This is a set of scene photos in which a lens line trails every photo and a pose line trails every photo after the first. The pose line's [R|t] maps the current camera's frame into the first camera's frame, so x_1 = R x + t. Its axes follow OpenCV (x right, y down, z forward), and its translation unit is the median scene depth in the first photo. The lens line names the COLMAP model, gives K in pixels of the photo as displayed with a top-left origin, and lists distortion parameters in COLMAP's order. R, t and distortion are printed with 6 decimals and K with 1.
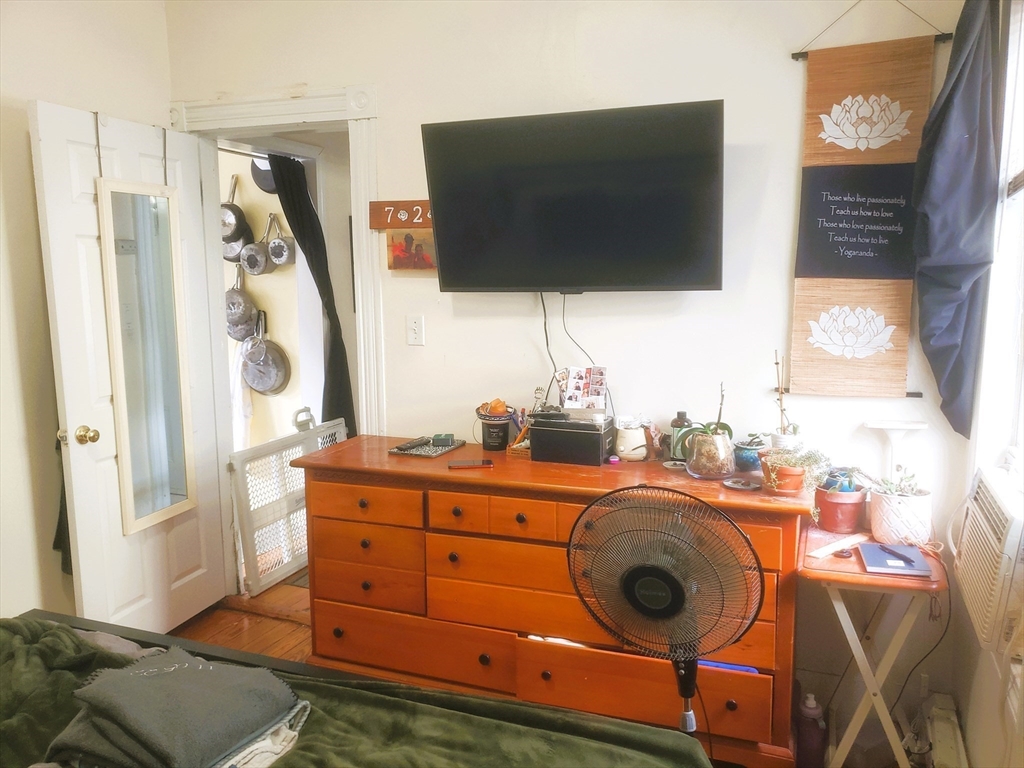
lens RADIAL K [[809.0, 0, 513.5], [0, 809.0, 384.0], [0, 0, 1]] dist [0.014578, -0.006871]
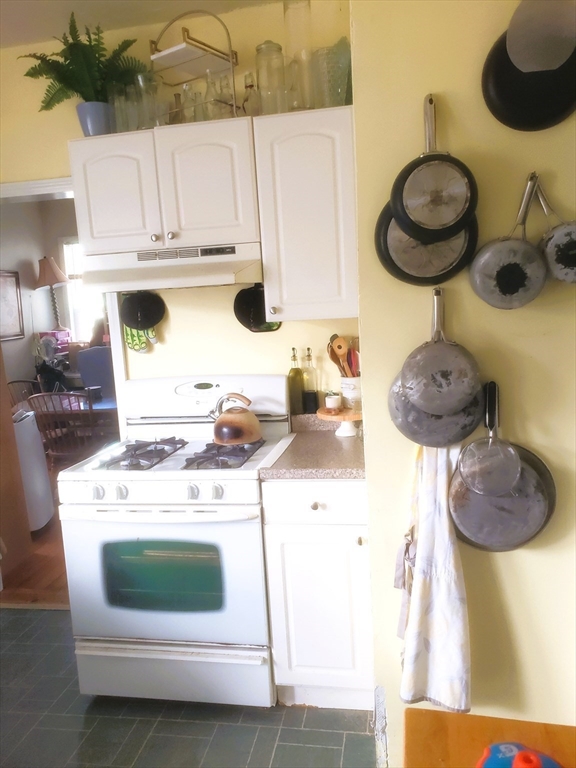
lens RADIAL K [[606.8, 0, 293.3], [0, 606.8, 387.2], [0, 0, 1]] dist [0.014578, -0.006871]
pose [[0.980059, -0.084728, 0.179737, -0.492947], [0.081992, 0.996376, 0.022614, -0.105901], [-0.181002, -0.007426, 0.983455, 0.668268]]
